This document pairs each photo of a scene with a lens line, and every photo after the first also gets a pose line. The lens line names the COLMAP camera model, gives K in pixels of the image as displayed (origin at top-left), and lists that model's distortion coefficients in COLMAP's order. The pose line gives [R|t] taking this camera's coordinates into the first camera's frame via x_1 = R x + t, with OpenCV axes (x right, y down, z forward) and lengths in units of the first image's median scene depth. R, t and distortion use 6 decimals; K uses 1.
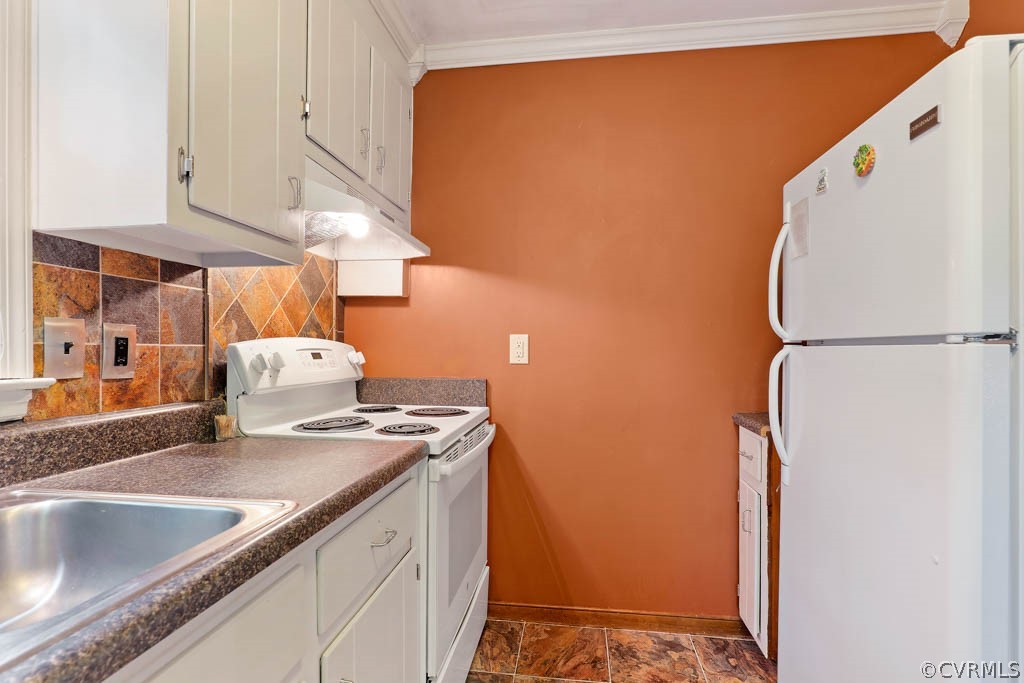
lens RADIAL K [[496.6, 0, 507.7], [0, 496.6, 349.1], [0, 0, 1]] dist [-0.015378, 0.001682]
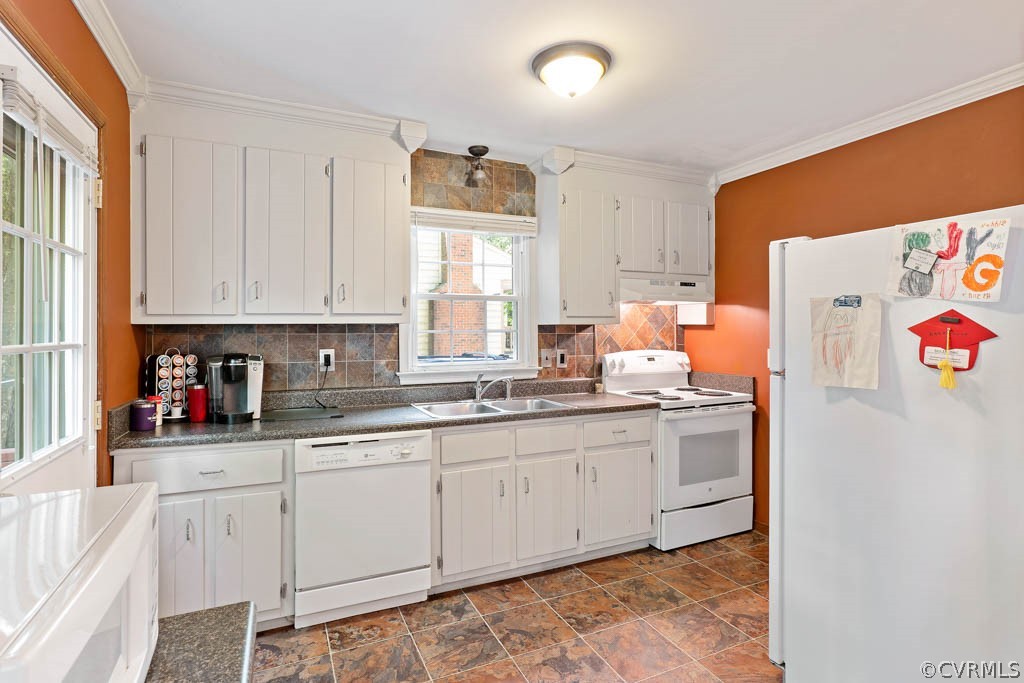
lens RADIAL K [[510.8, 0, 507.9], [0, 510.8, 334.2], [0, 0, 1]] dist [-0.005178, 0.003846]
pose [[0.521446, -0.005008, -0.853270, 1.414823], [0.008826, 0.999961, -0.000475, -0.121232], [0.853239, -0.007284, 0.521469, -0.754084]]
